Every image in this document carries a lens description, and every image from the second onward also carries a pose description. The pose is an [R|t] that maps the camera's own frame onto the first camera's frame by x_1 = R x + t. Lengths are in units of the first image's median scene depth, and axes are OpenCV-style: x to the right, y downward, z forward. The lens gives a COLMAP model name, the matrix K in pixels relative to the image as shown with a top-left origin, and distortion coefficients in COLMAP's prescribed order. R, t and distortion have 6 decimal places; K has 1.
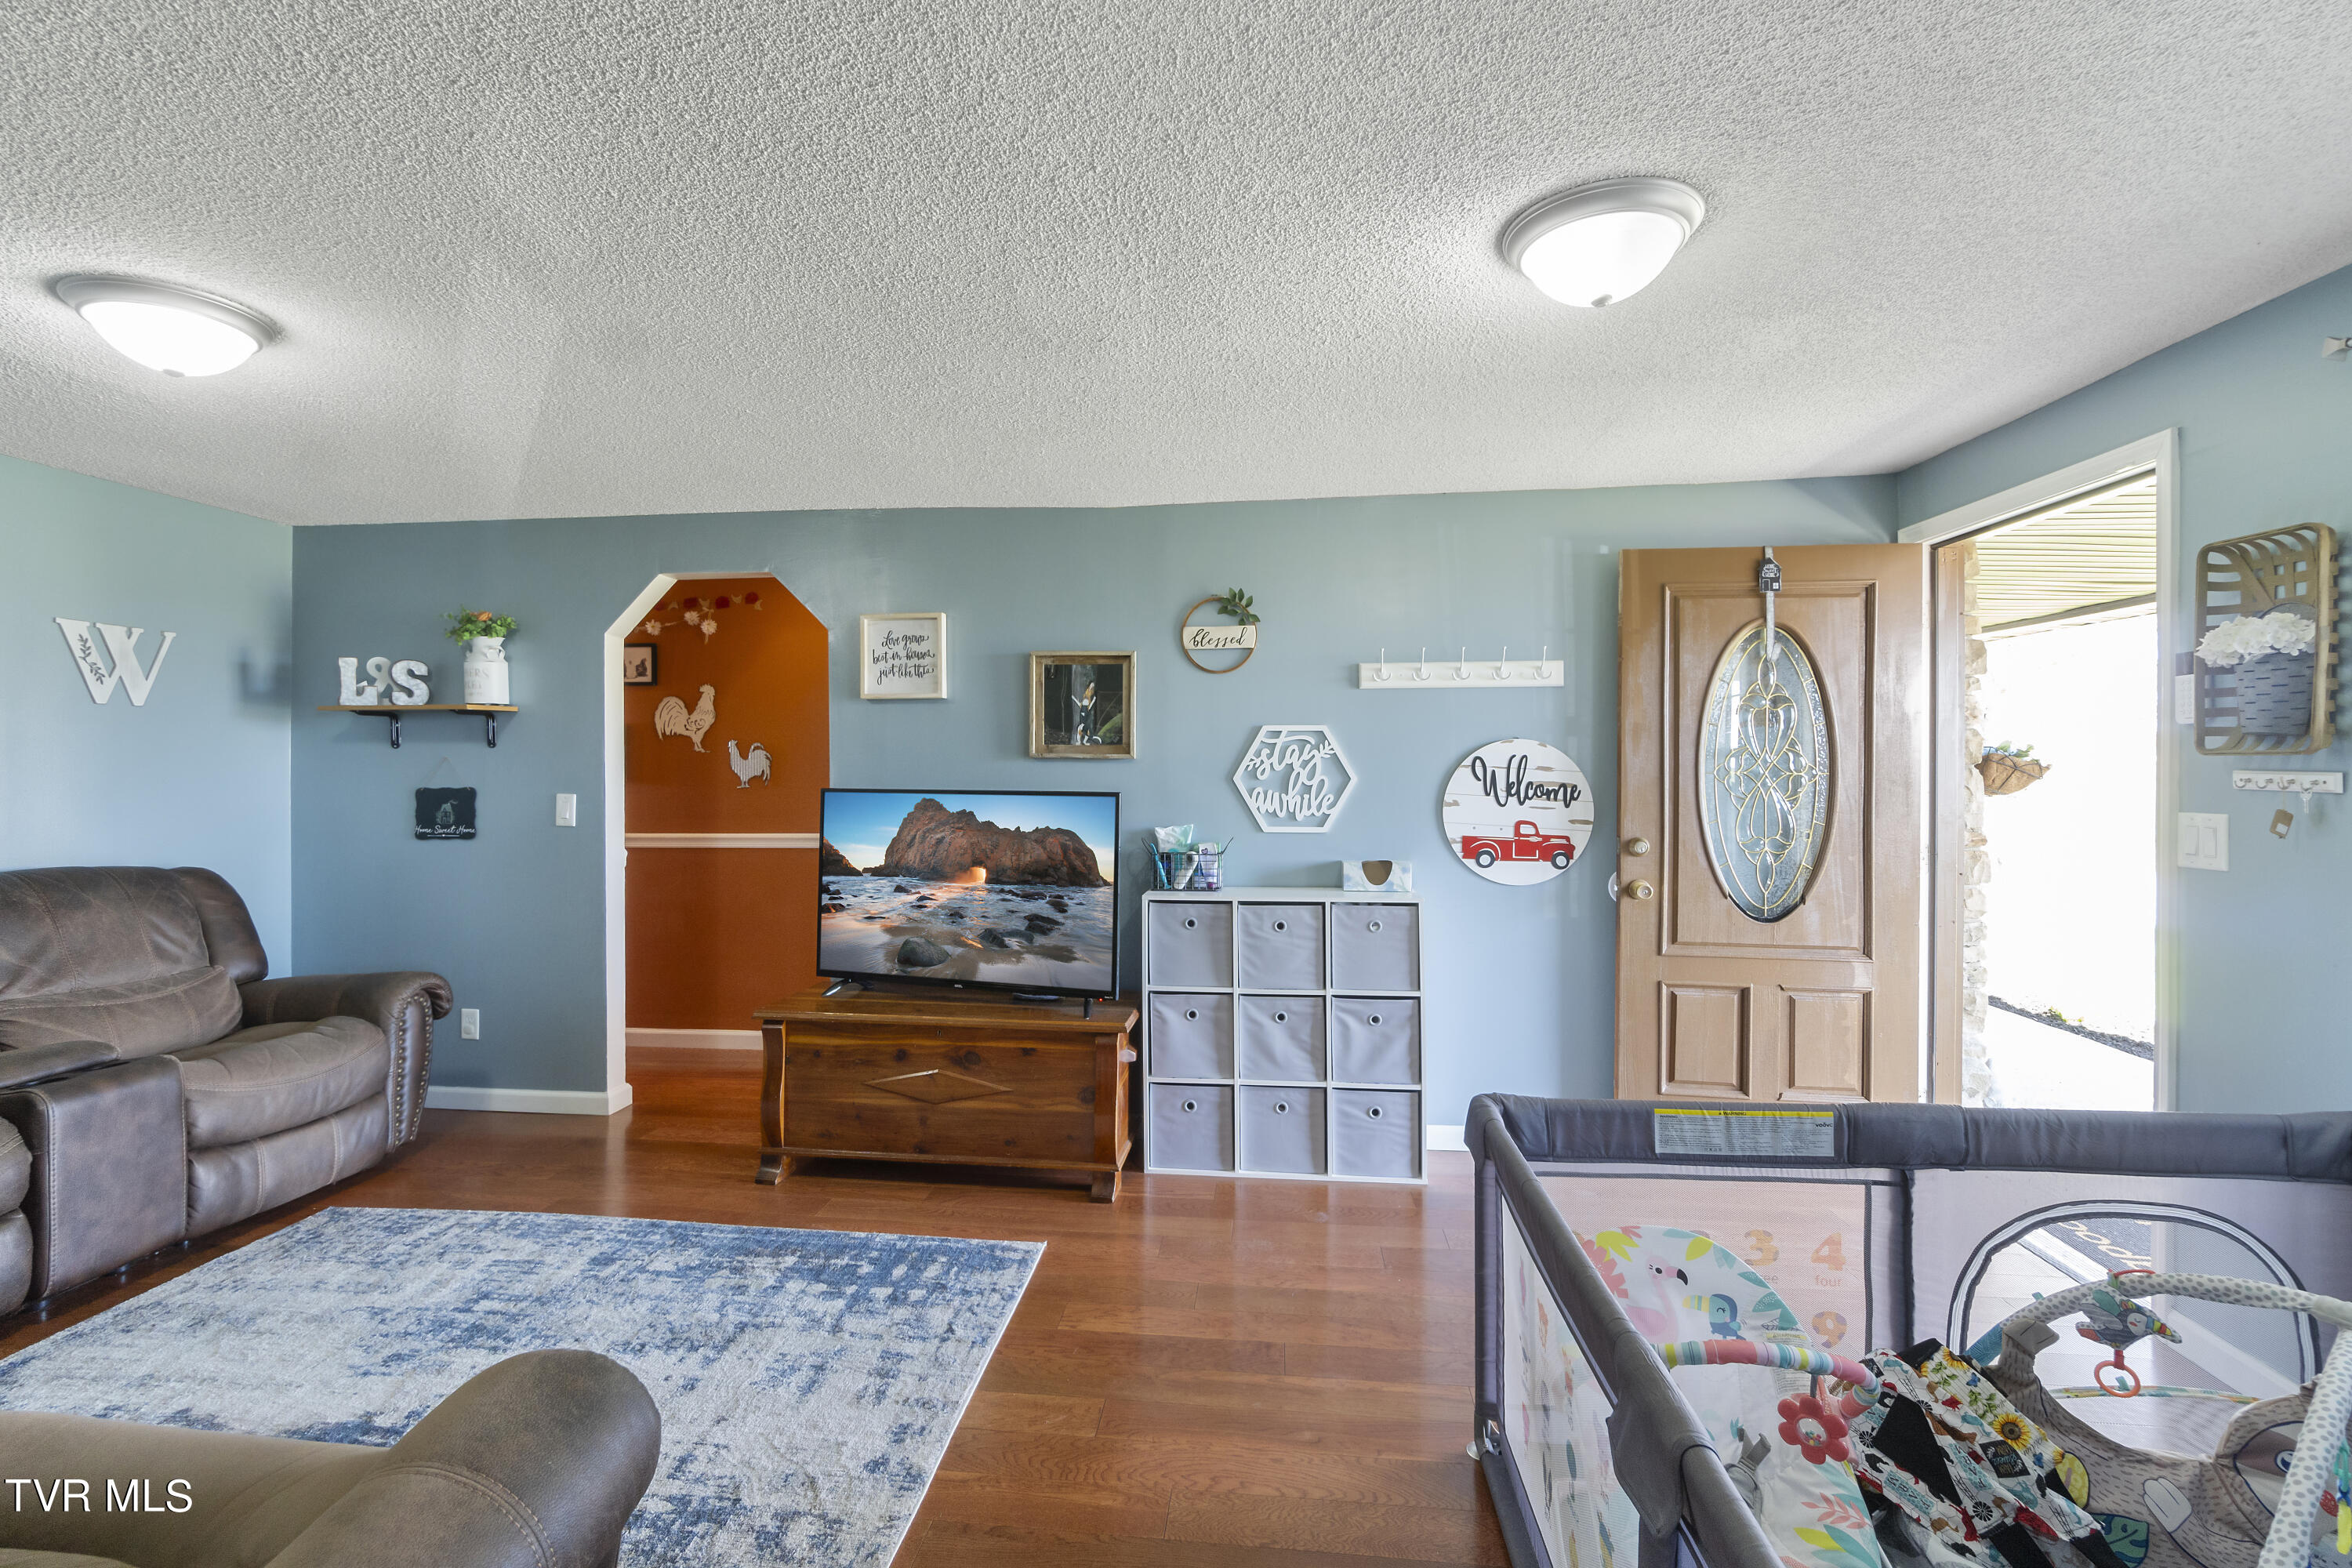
lens RADIAL K [[1023.7, 0, 1172.1], [0, 1023.7, 789.6], [0, 0, 1]] dist [0.000476, -0.000056]
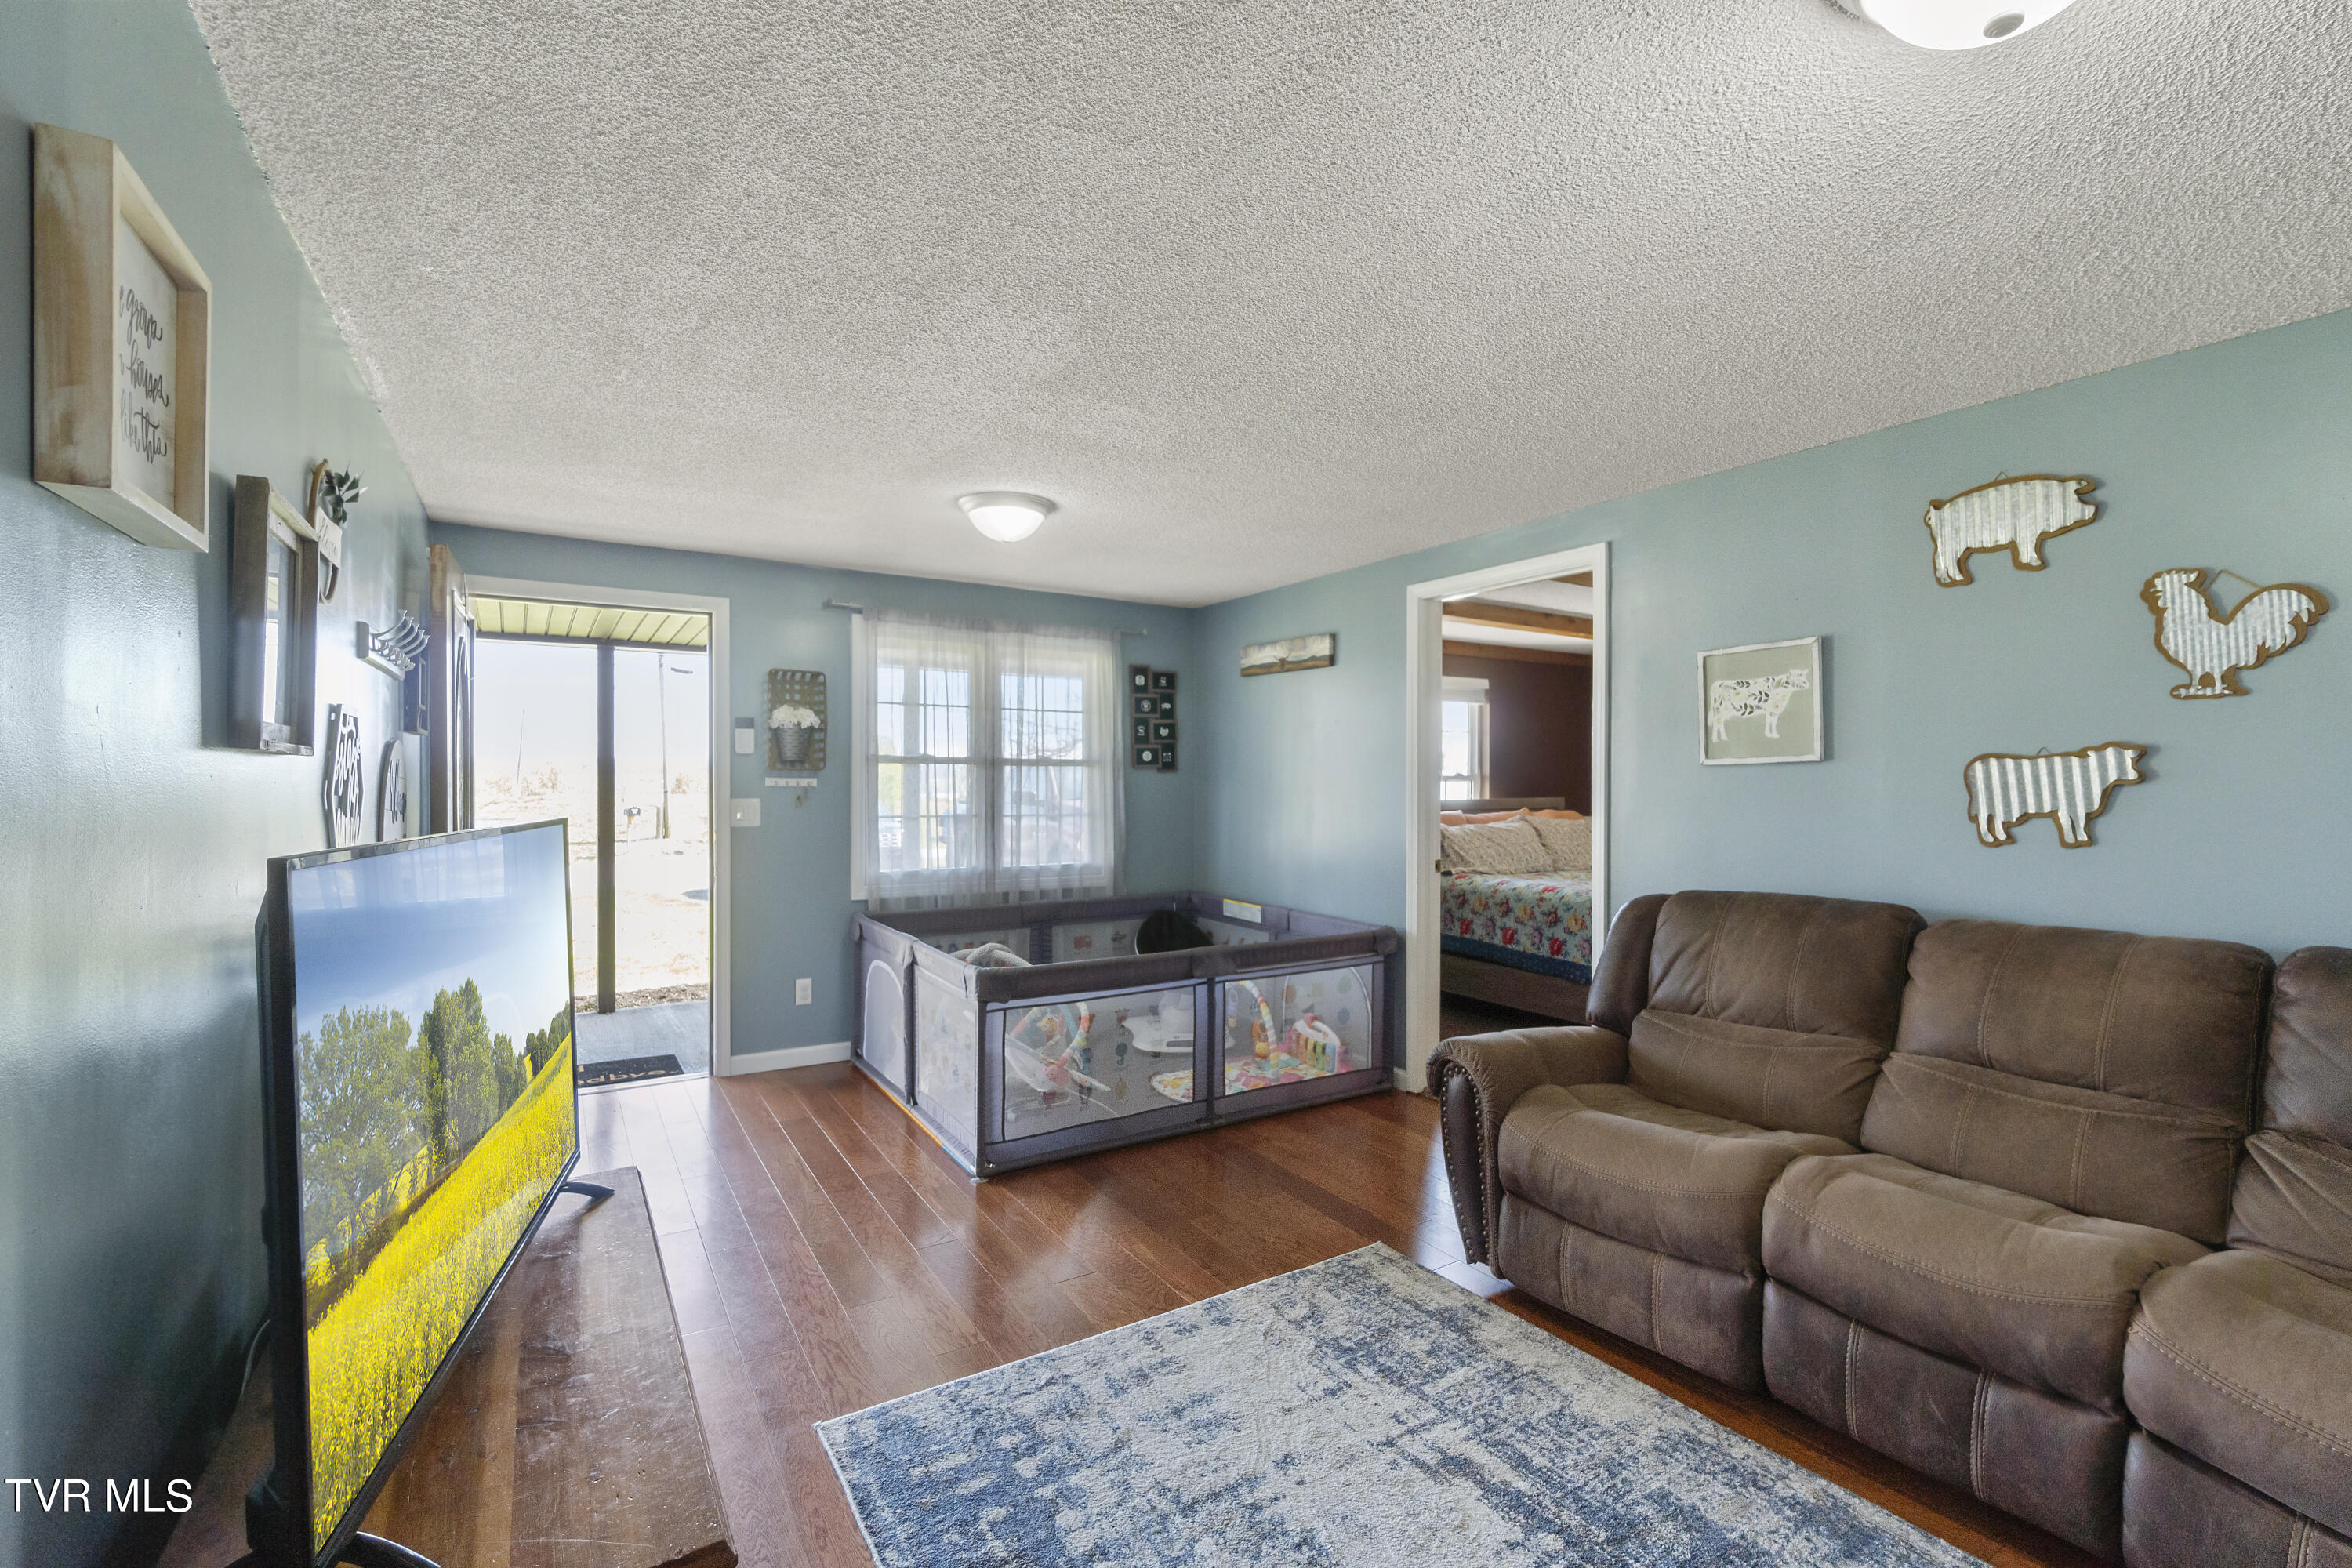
lens RADIAL K [[1001.3, 0, 1160.8], [0, 1001.3, 777.8], [0, 0, 1]] dist [-0.000427, -0.000076]
pose [[-0.605185, -0.002695, 0.796080, -0.965055], [0.011843, 0.999853, 0.012388, -0.030091], [-0.795996, 0.016925, -0.605065, 1.407801]]
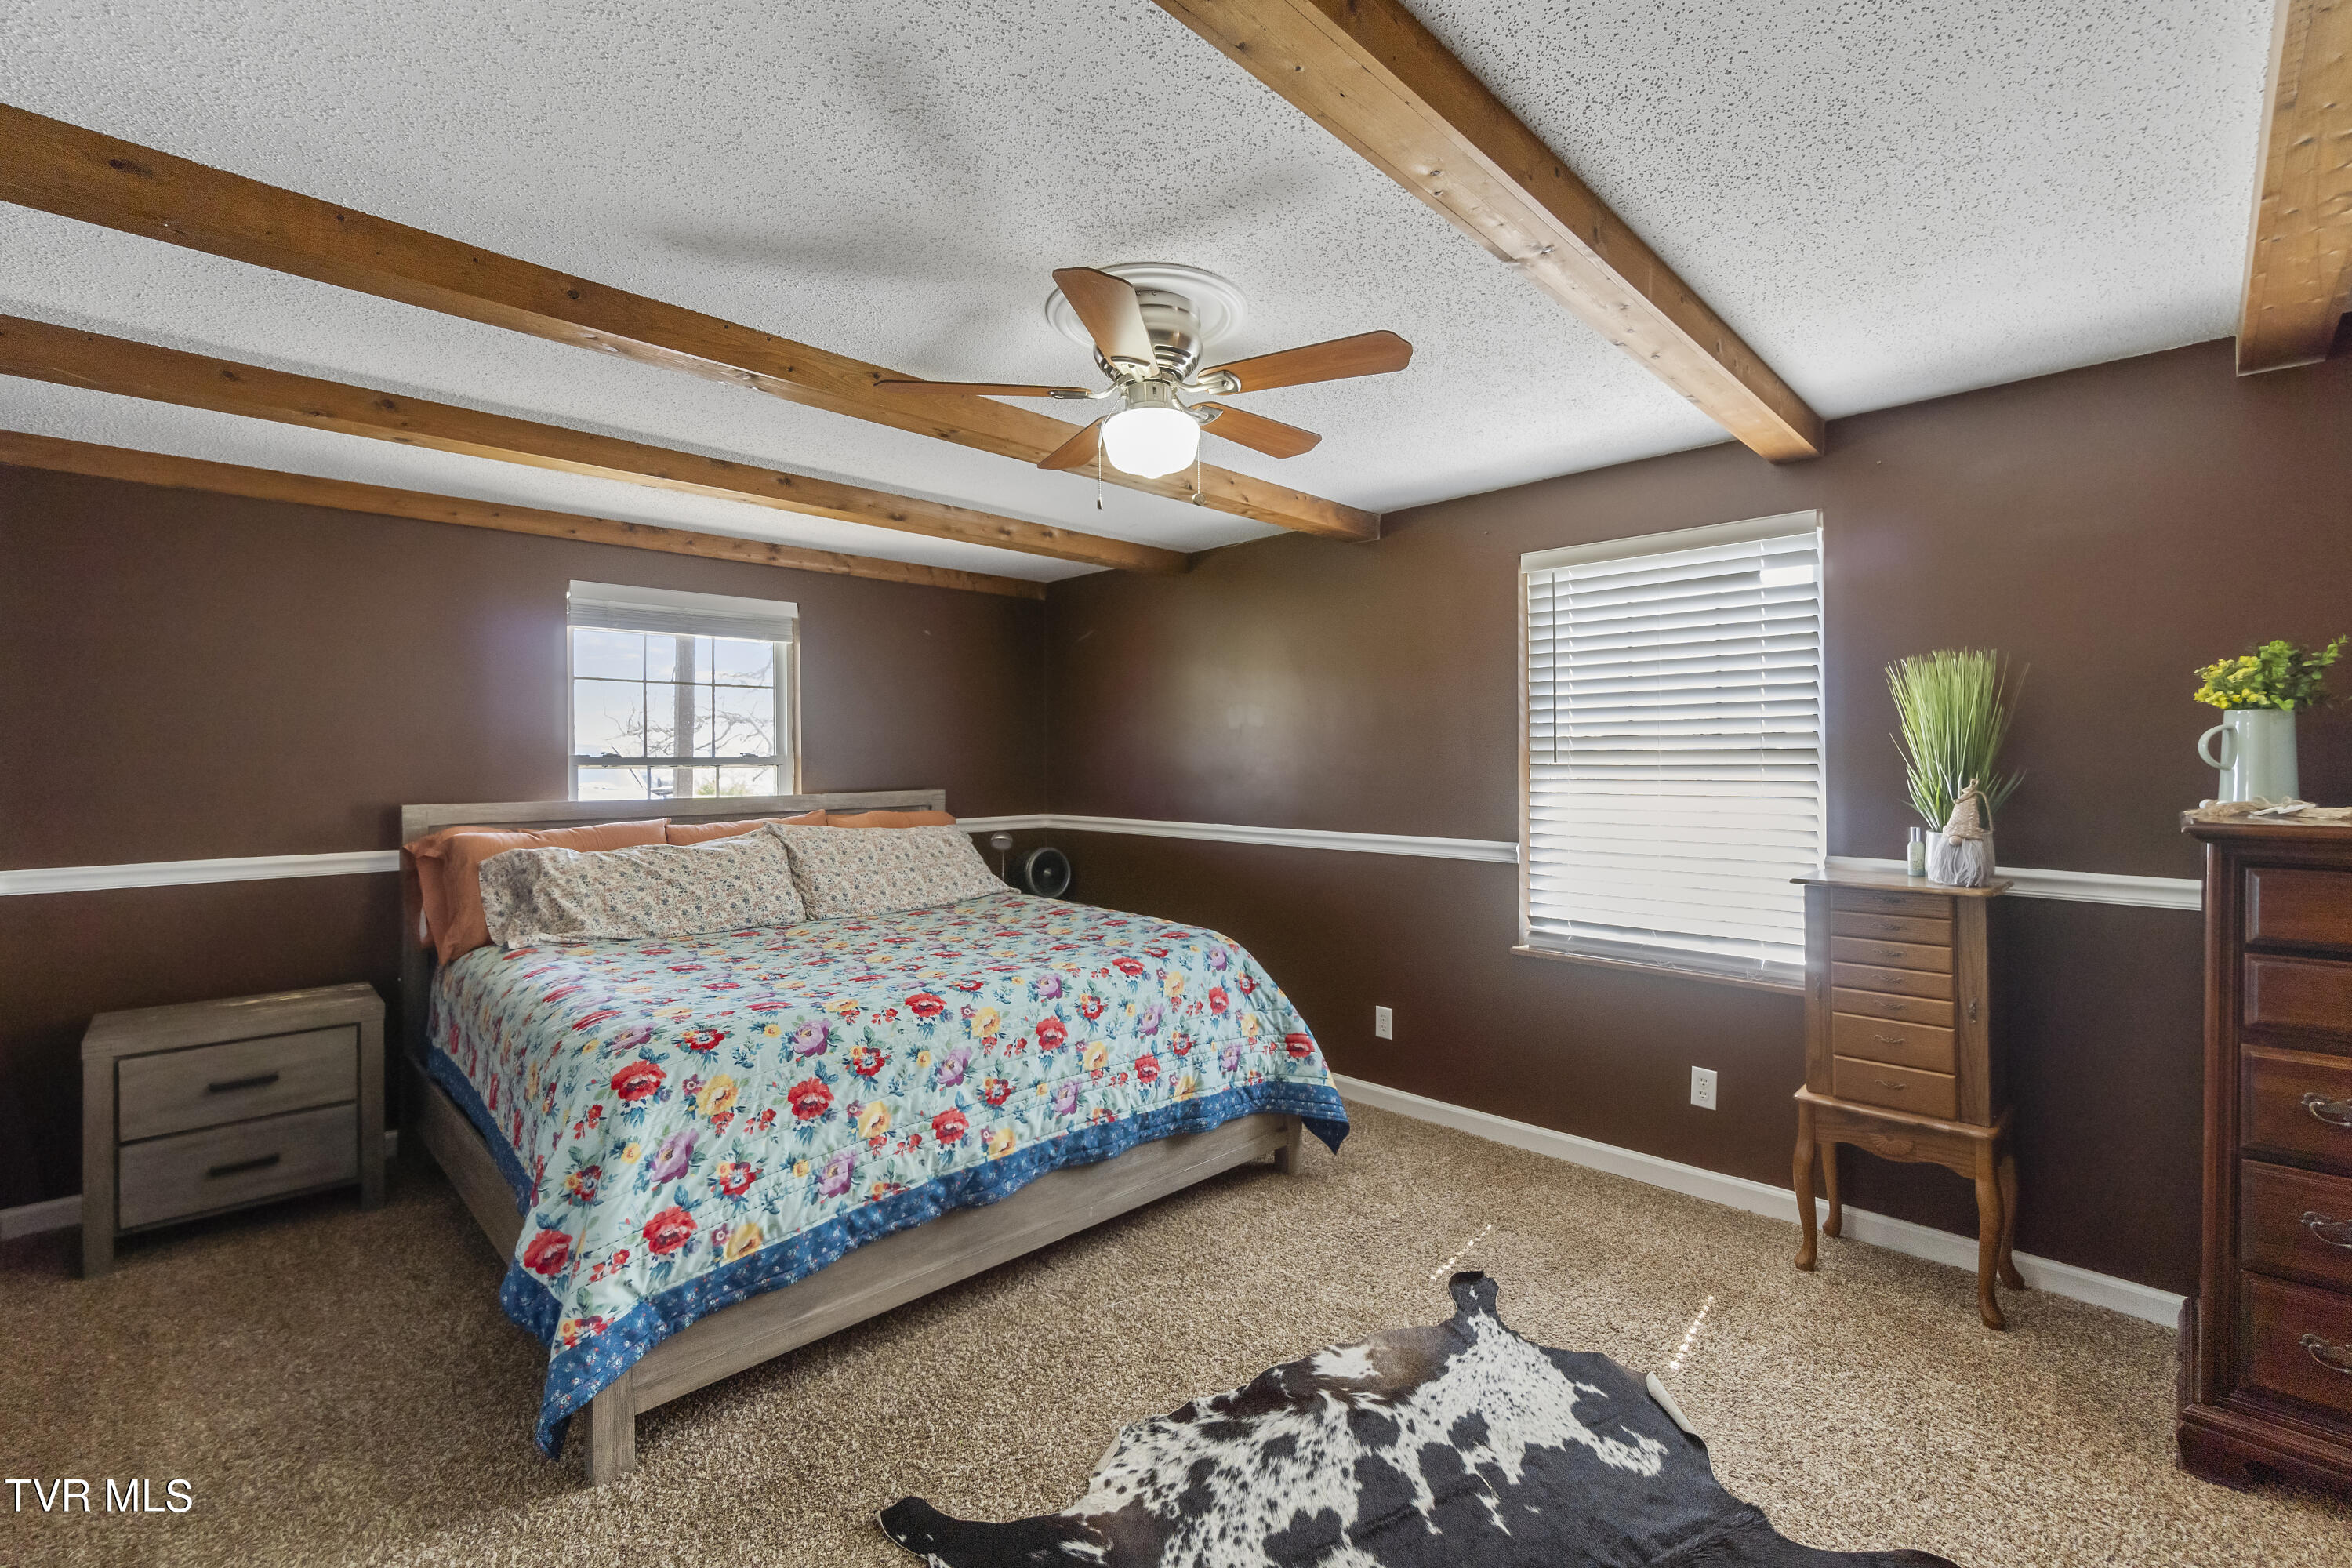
lens RADIAL K [[1017.1, 0, 1175.7], [0, 1017.1, 763.2], [0, 0, 1]] dist [-0.001709, -0.000214]
pose [[-0.771760, 0.000328, 0.635914, -0.918815], [0.017326, 0.999639, 0.020512, -0.006087], [-0.635678, 0.026848, -0.771487, -0.065482]]
